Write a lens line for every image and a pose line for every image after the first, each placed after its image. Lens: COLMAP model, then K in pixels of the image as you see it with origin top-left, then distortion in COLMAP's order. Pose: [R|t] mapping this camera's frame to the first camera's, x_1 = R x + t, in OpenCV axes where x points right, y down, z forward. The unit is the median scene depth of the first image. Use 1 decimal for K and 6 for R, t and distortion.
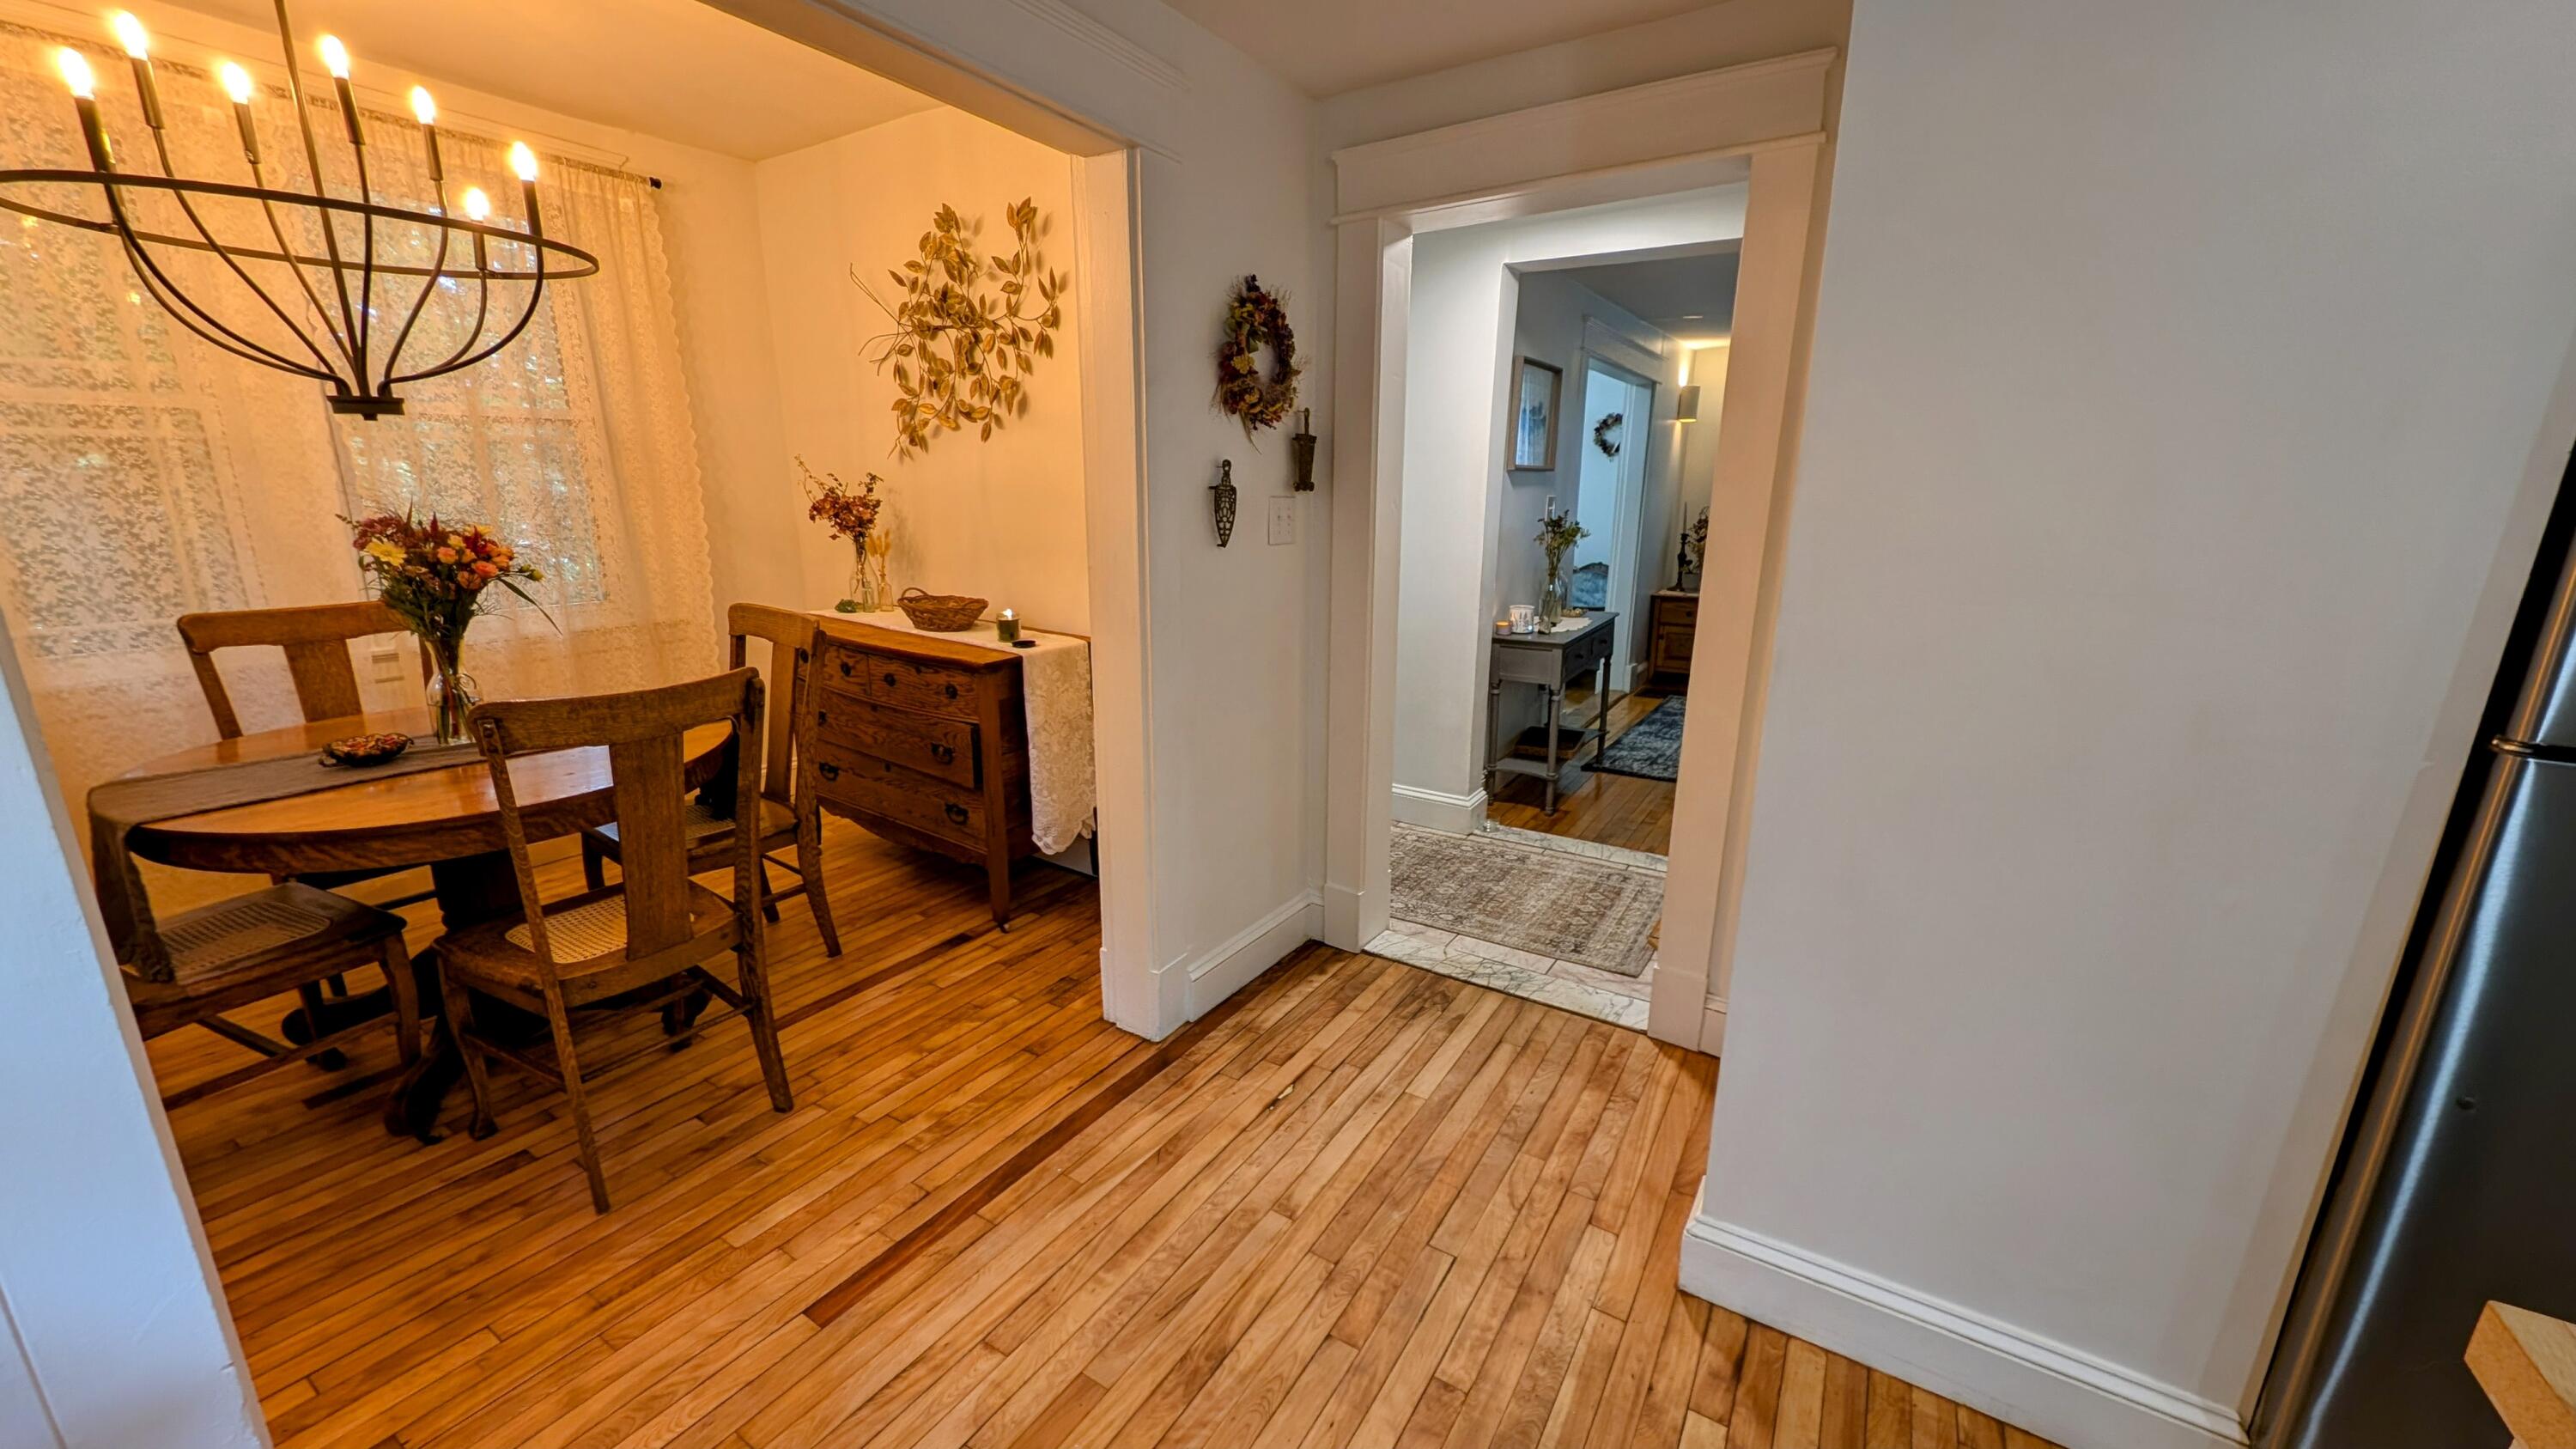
lens RADIAL K [[949.7, 0, 1288.0], [0, 949.7, 724.5], [0, 0, 1]] dist [0.009710, -0.009655]
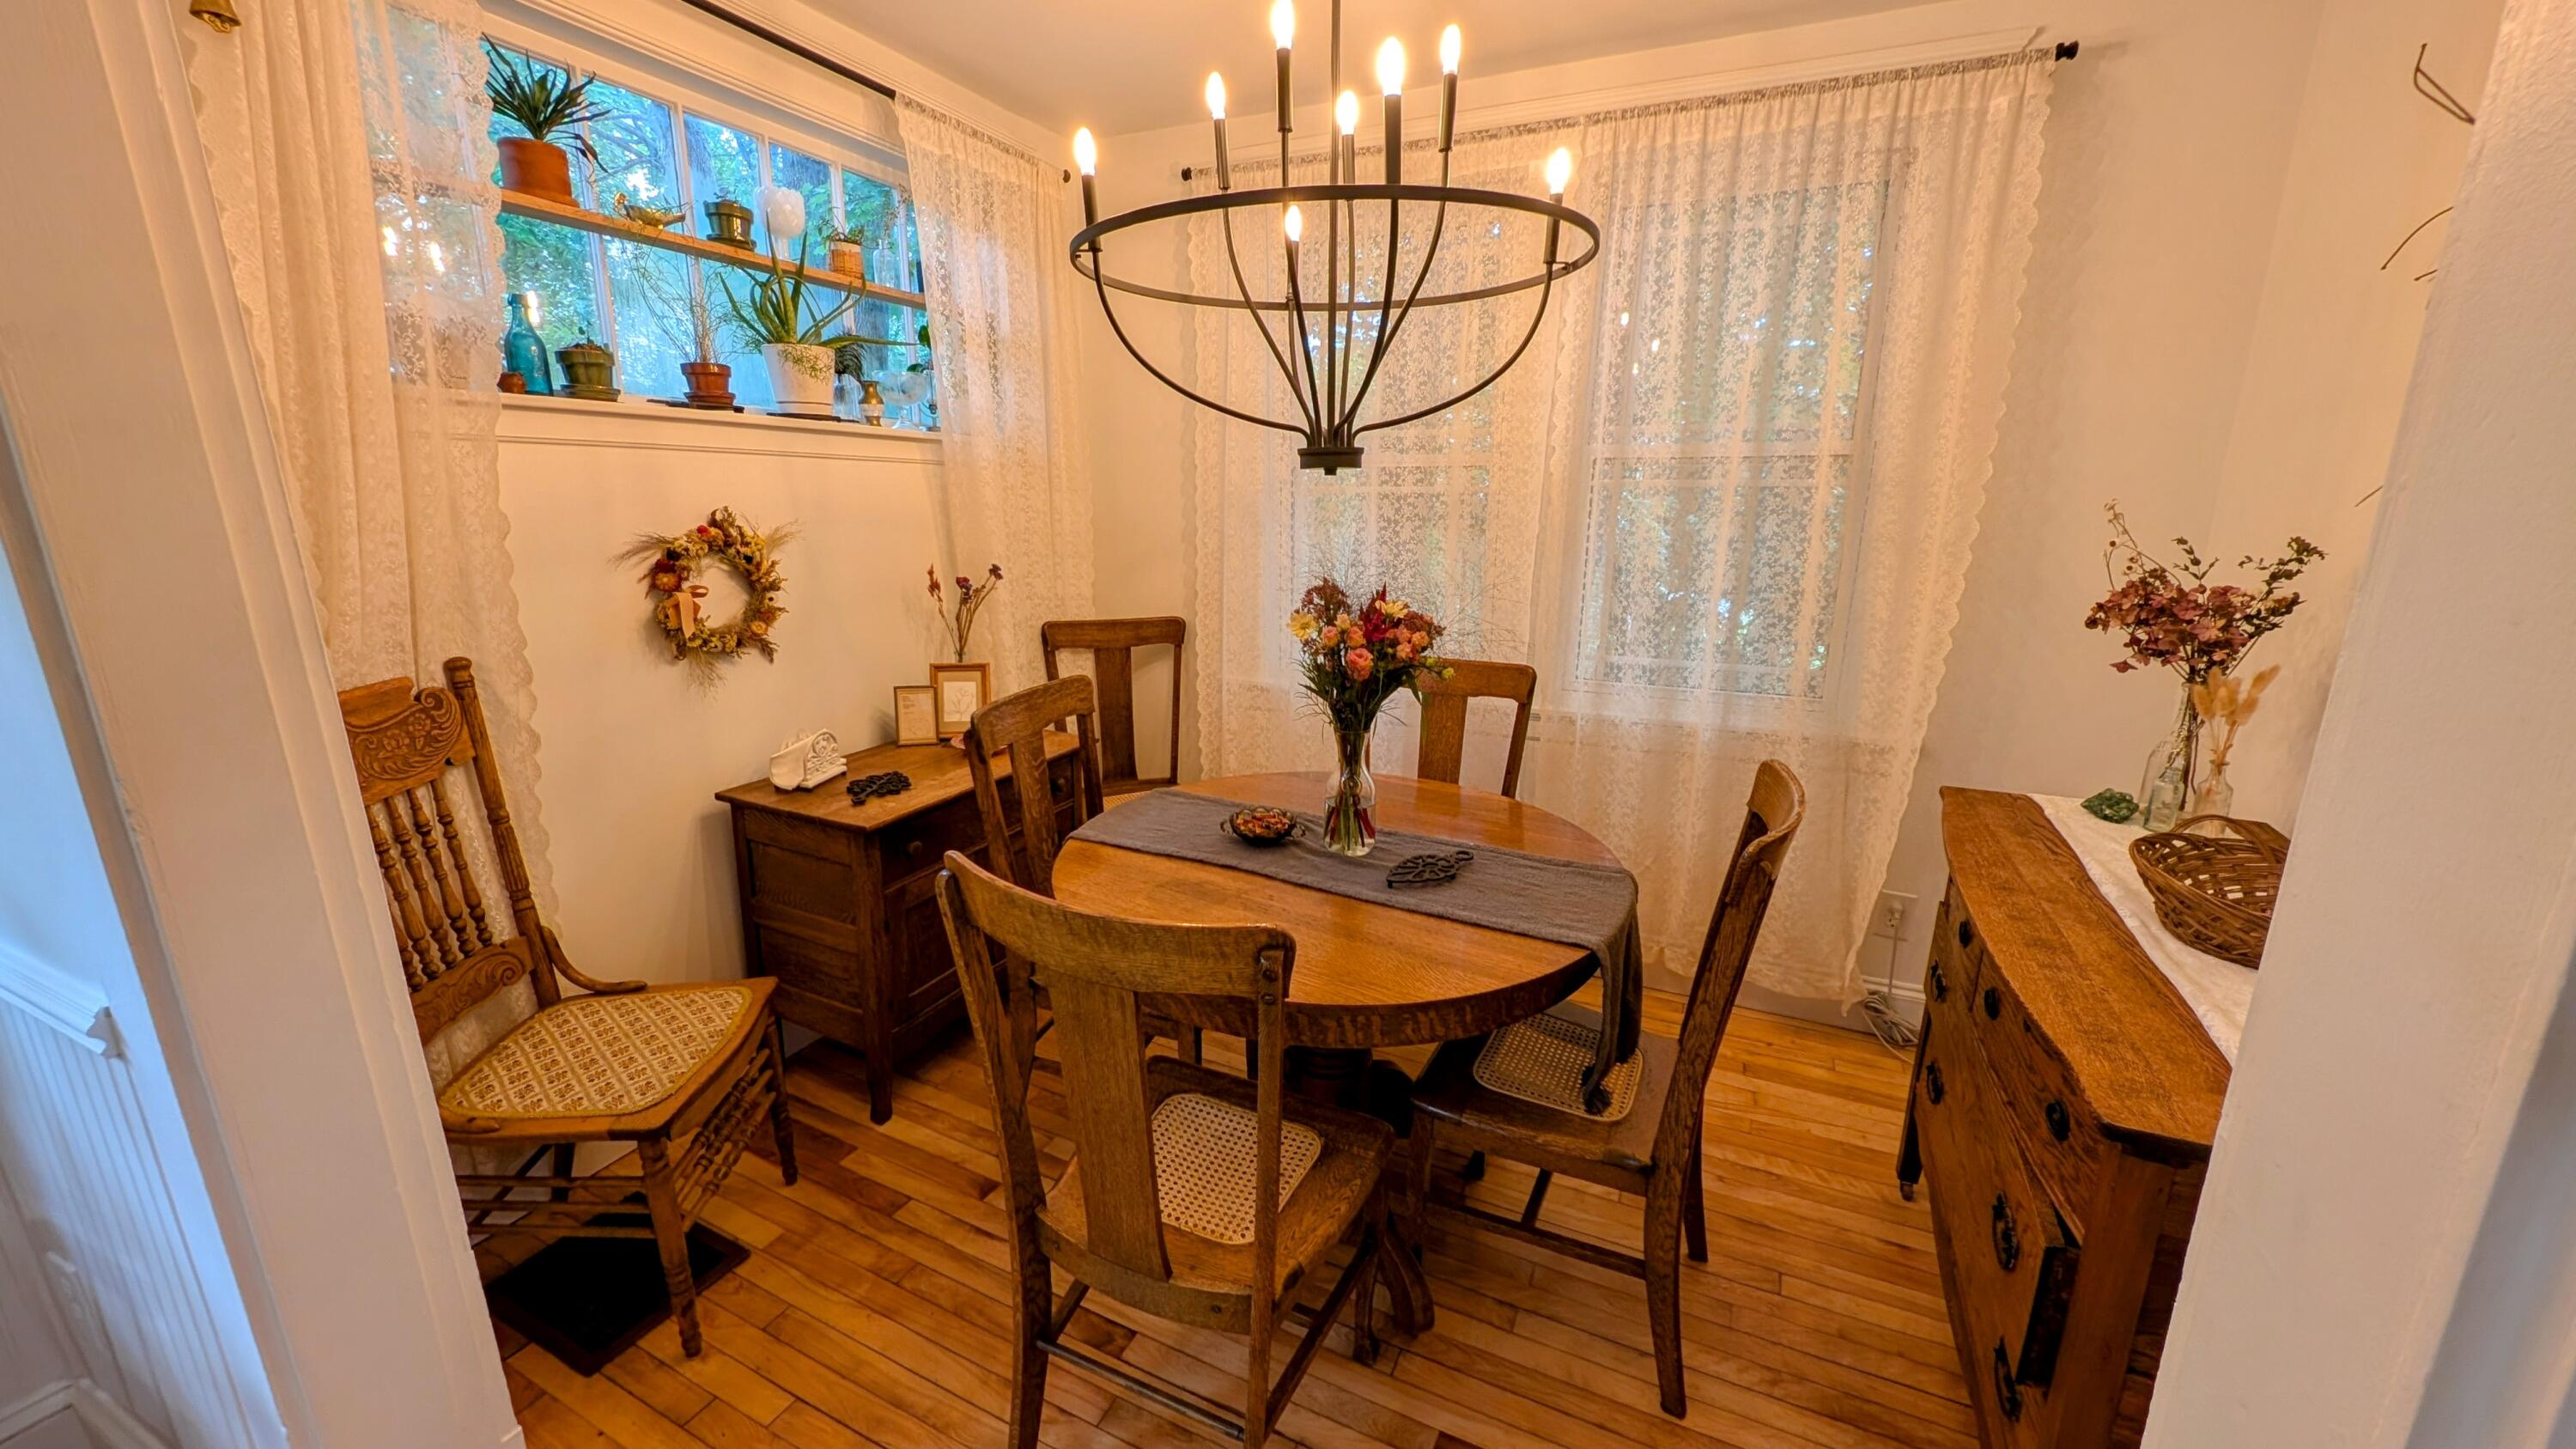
lens RADIAL K [[949.7, 0, 1288.0], [0, 949.7, 724.5], [0, 0, 1]] dist [0.009710, -0.009655]
pose [[0.117944, 0.226216, -0.966910, -0.049306], [-0.252775, 0.948471, 0.191069, -0.157460], [0.960309, 0.221875, 0.169048, 0.524130]]
